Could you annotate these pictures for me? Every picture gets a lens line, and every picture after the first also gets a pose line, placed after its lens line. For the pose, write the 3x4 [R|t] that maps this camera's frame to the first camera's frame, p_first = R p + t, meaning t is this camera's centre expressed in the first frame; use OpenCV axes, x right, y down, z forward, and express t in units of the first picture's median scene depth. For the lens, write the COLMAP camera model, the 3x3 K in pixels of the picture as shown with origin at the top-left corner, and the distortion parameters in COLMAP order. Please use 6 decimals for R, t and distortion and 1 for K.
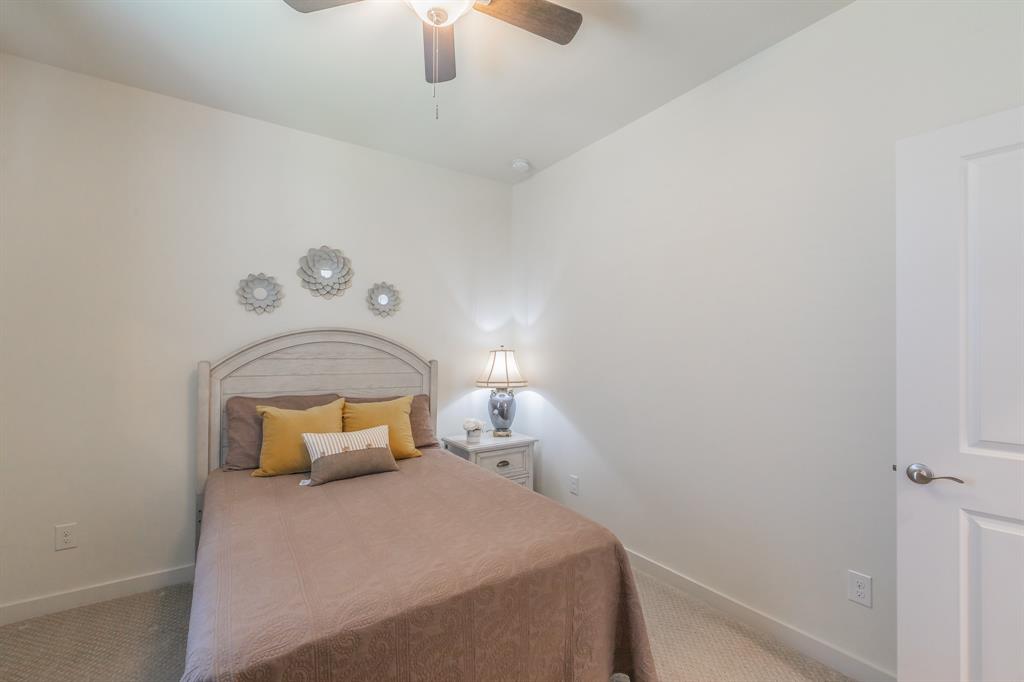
lens RADIAL K [[445.0, 0, 510.3], [0, 445.0, 347.3], [0, 0, 1]] dist [0.001649, -0.001057]
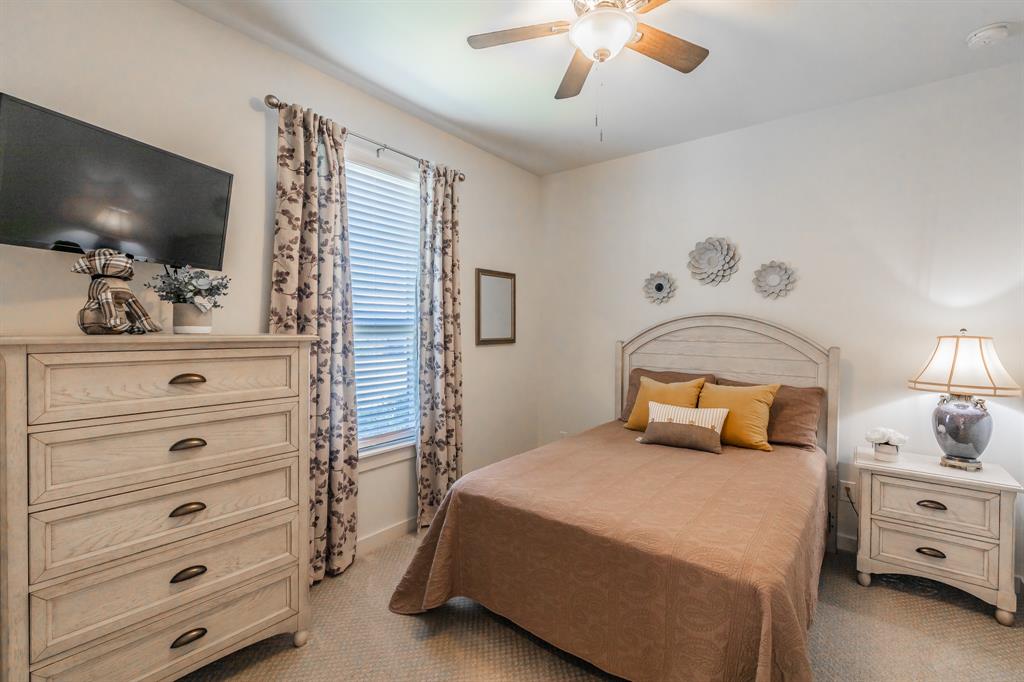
lens RADIAL K [[445.0, 0, 511.7], [0, 445.0, 339.1], [0, 0, 1]] dist [0.001649, -0.001057]
pose [[0.310251, 0.016889, -0.950505, 0.433458], [-0.004500, 0.999857, 0.016297, 0.003542], [0.950644, -0.000779, 0.310283, 0.193753]]
